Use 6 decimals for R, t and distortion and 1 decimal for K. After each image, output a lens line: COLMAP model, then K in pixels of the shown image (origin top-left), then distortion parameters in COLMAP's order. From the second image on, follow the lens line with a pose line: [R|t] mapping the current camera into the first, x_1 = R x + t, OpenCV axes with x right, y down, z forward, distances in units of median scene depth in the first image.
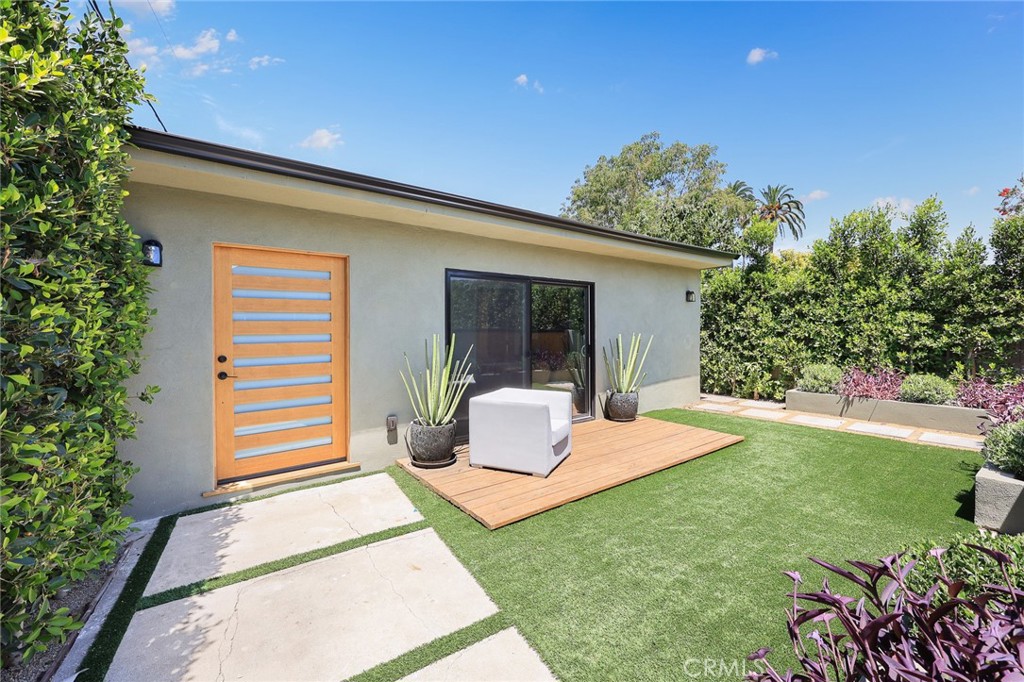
lens RADIAL K [[447.2, 0, 477.5], [0, 447.2, 322.7], [0, 0, 1]] dist [0.001107, 0.000163]
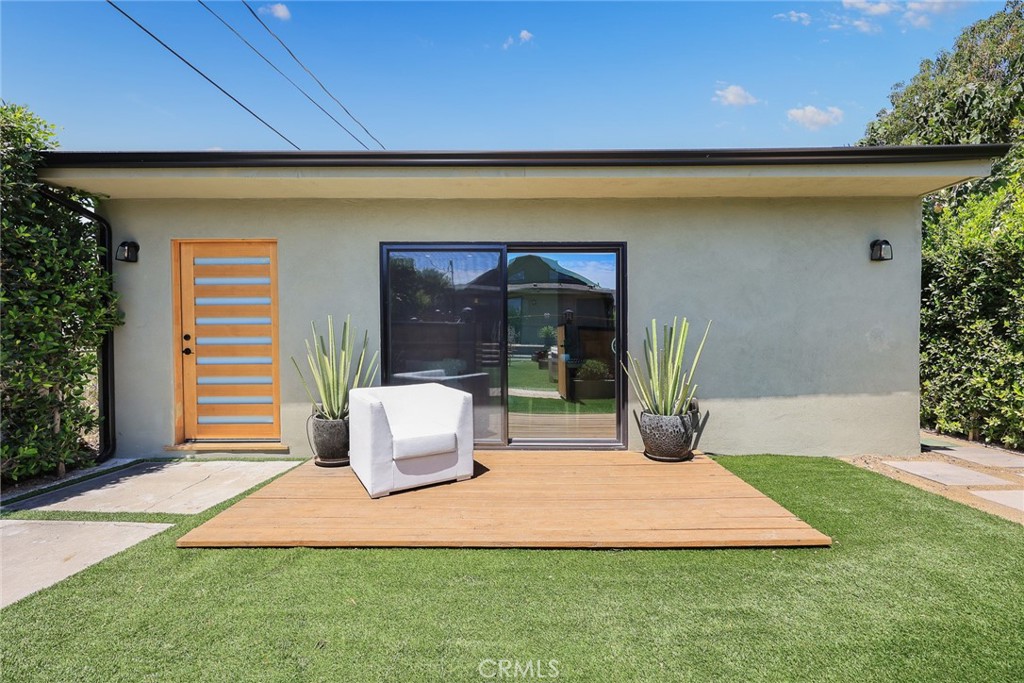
lens RADIAL K [[425.6, 0, 511.4], [0, 425.6, 334.5], [0, 0, 1]] dist [0.001145, -0.000056]
pose [[0.793094, 0.007116, -0.609058, 0.649473], [0.001309, 0.999910, 0.013388, 0.047953], [0.609098, -0.011415, 0.793013, 0.508822]]
